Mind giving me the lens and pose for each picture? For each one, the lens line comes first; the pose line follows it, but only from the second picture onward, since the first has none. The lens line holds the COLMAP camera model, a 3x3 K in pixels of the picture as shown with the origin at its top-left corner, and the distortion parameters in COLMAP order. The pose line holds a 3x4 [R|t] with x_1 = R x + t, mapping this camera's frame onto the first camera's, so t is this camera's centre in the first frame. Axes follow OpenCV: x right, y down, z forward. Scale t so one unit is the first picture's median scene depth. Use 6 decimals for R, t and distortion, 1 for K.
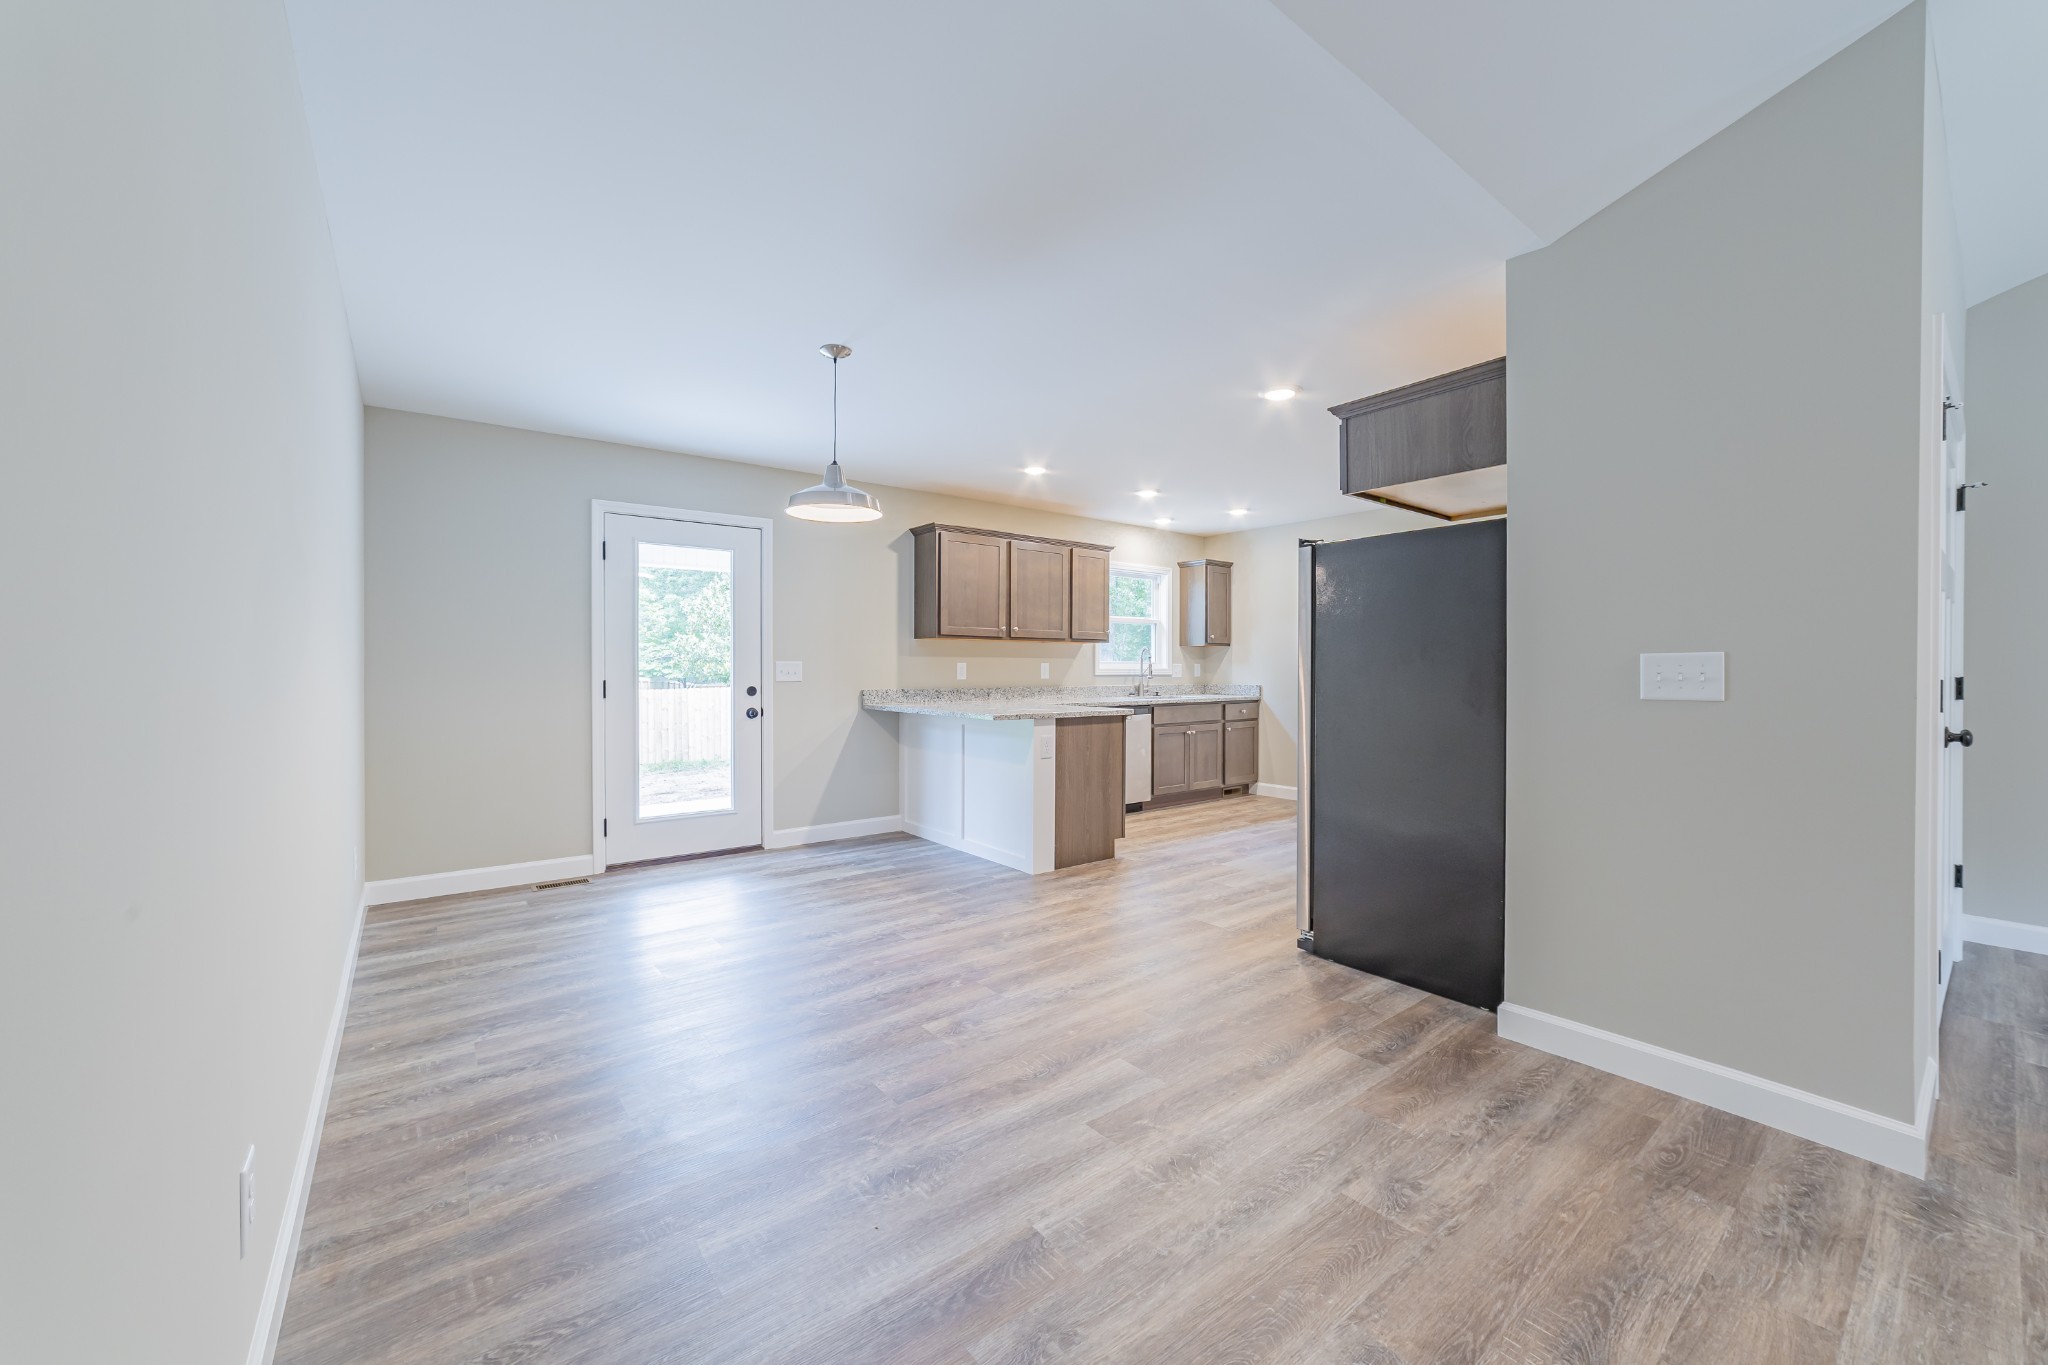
lens RADIAL K [[783.5, 0, 1032.9], [0, 783.5, 670.0], [0, 0, 1]] dist [-0.009140, 0.003873]
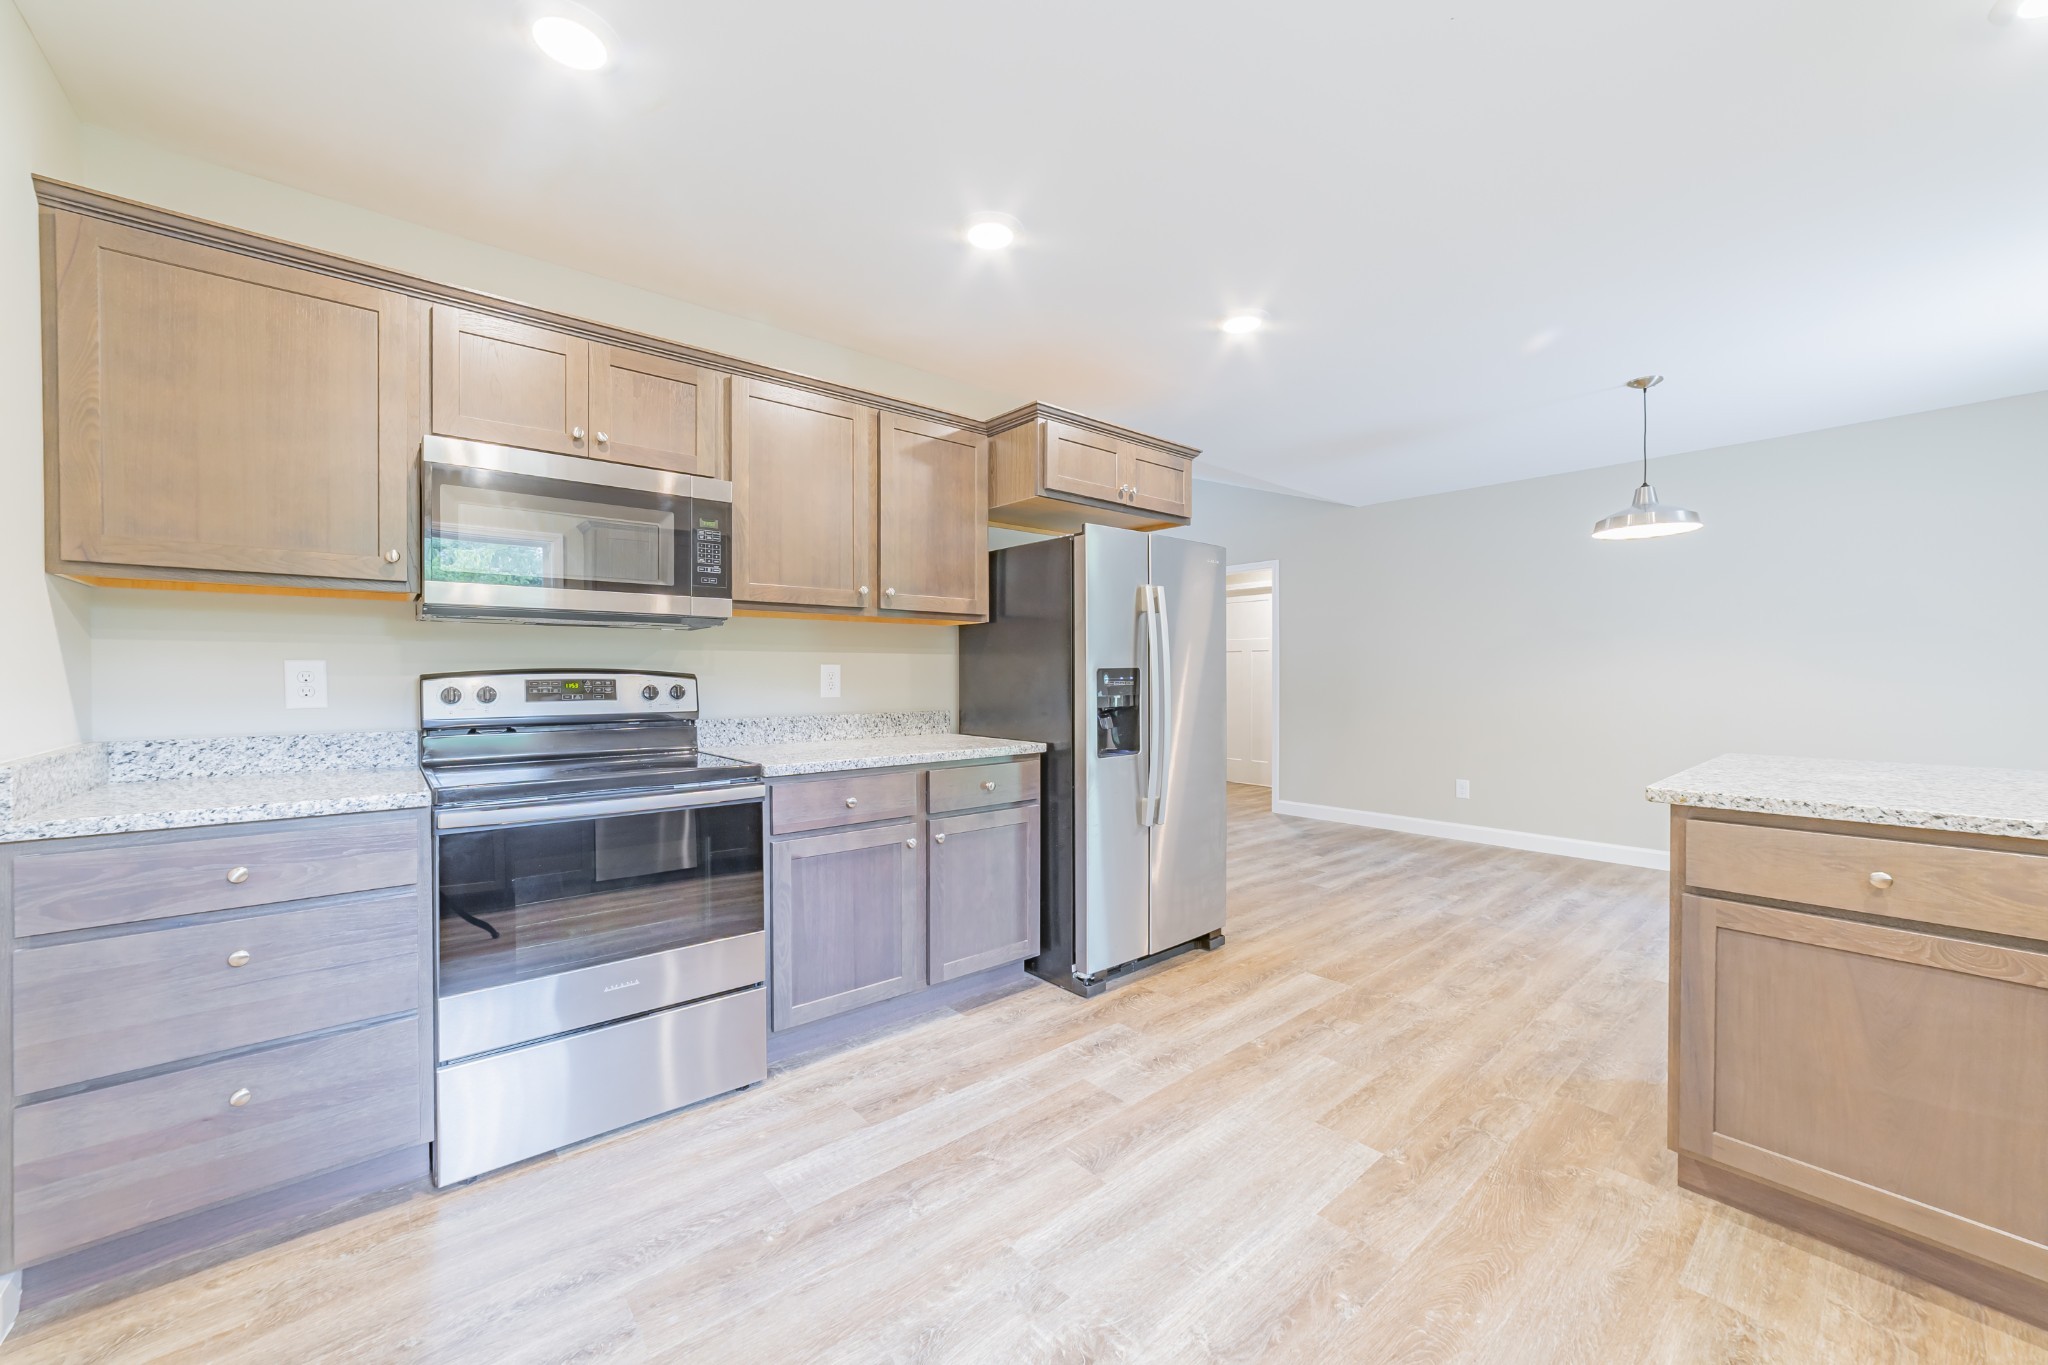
lens RADIAL K [[783.5, 0, 1017.8], [0, 783.5, 678.9], [0, 0, 1]] dist [-0.009140, 0.003873]
pose [[-0.999745, -0.000637, -0.022577, 0.413388], [-0.000722, 0.999993, 0.003758, -0.000798], [0.022575, 0.003774, -0.999738, 1.320541]]
